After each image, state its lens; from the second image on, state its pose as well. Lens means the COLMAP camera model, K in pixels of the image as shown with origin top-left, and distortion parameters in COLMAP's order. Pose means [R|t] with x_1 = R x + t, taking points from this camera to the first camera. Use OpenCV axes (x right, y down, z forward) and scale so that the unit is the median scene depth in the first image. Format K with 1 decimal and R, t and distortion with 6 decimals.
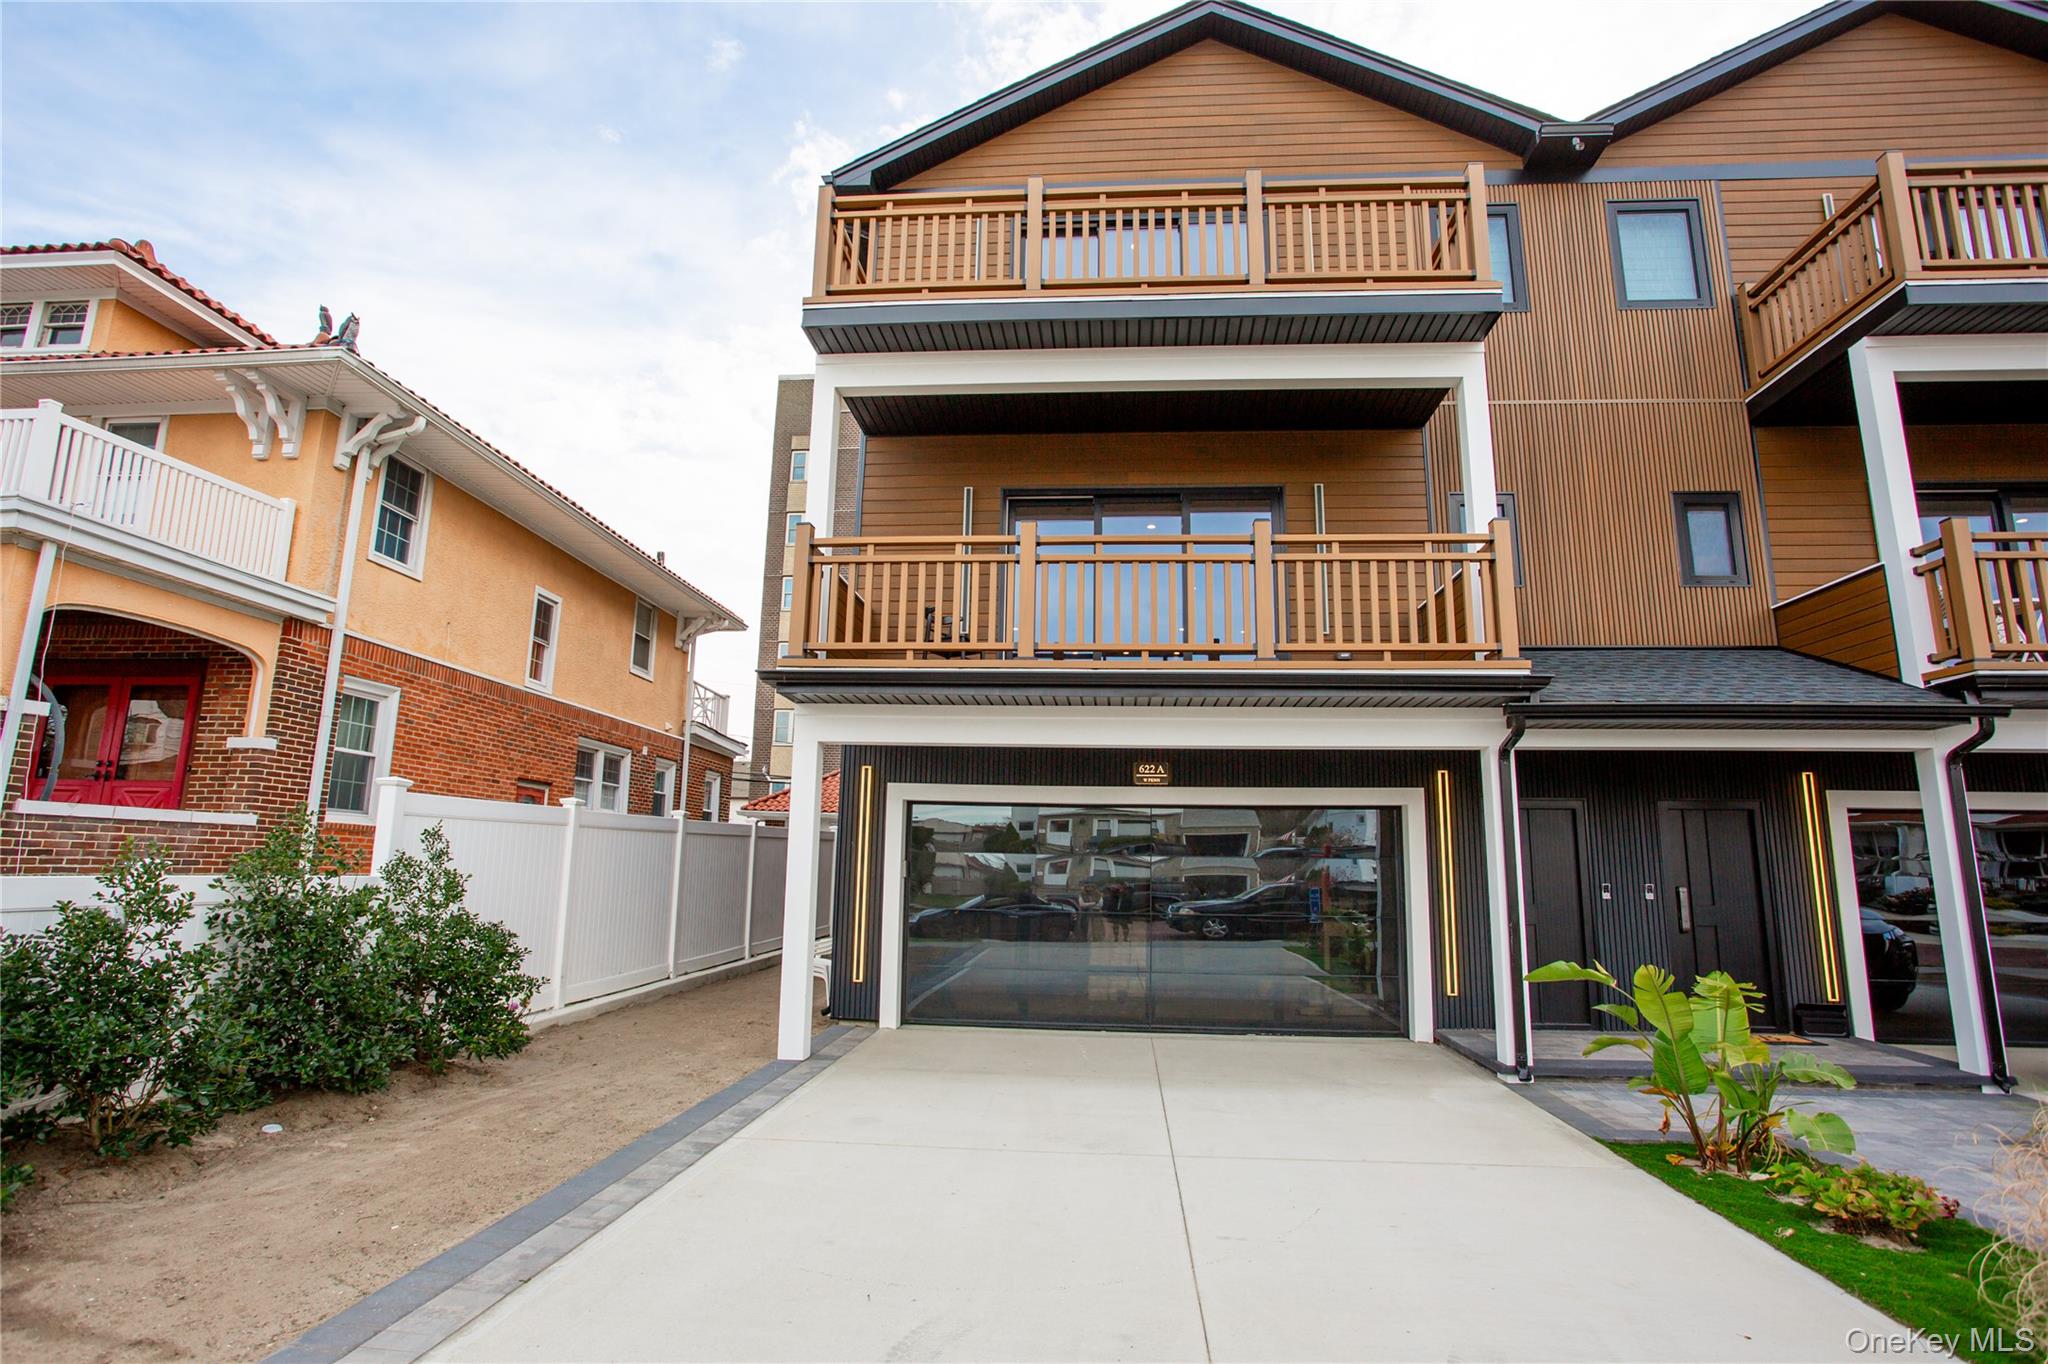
lens RADIAL K [[1000.6, 0, 1020.8], [0, 1000.6, 678.3], [0, 0, 1]] dist [-0.081272, 0.036788]
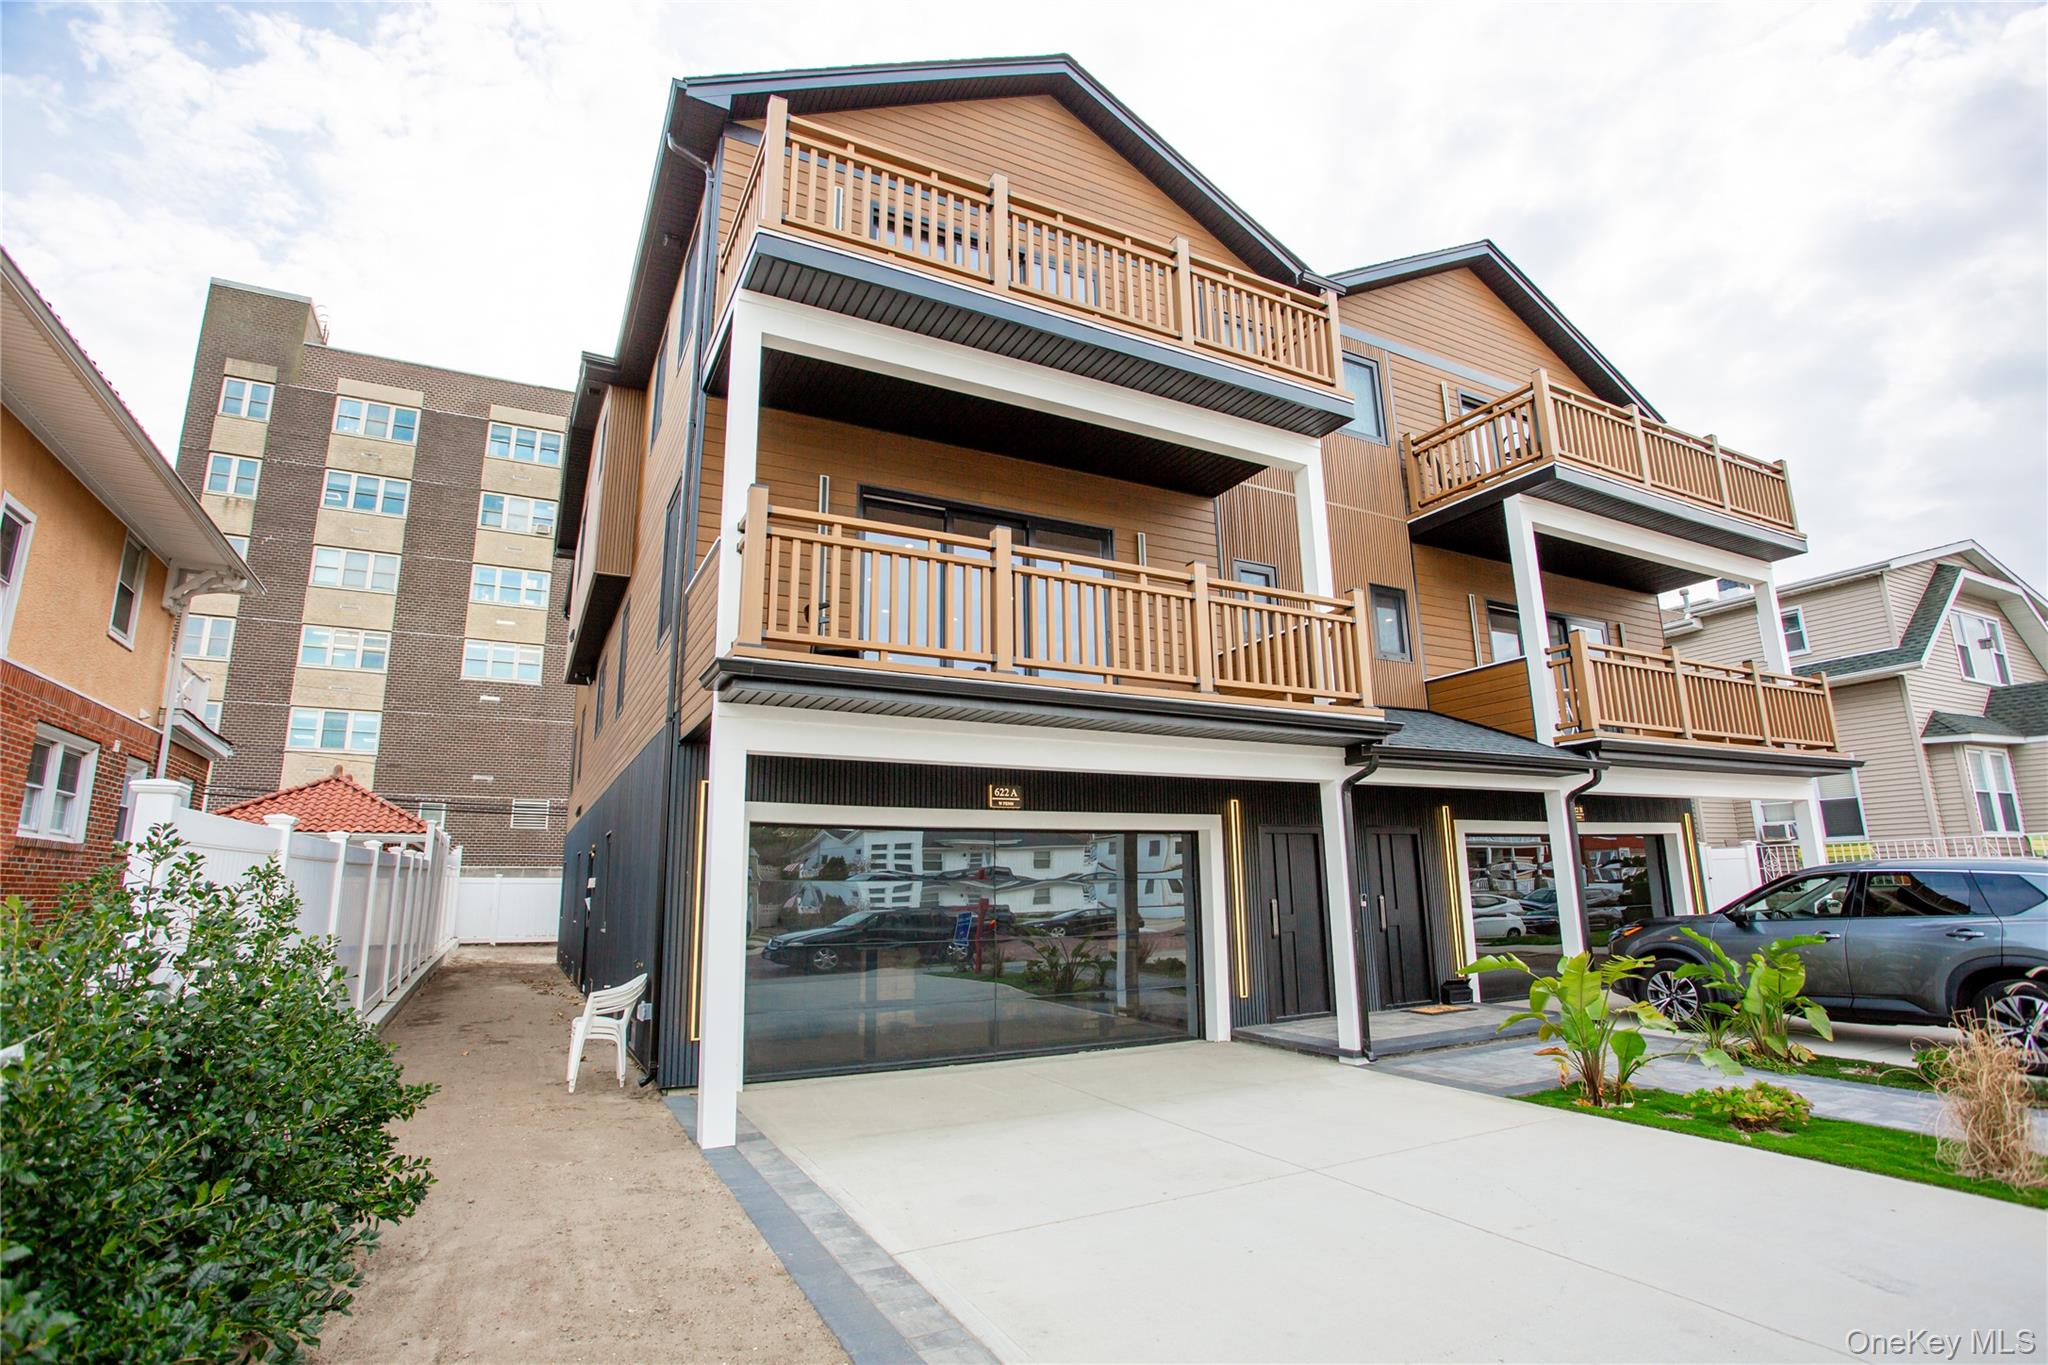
lens RADIAL K [[964.9, 0, 1024.0], [0, 964.9, 682.5], [0, 0, 1]] dist [-0.071715, 0.033631]
pose [[0.849323, 0.081197, 0.521592, -0.398087], [-0.068915, 0.996698, -0.042940, 0.024545], [-0.523356, 0.000524, 0.852114, 0.189421]]
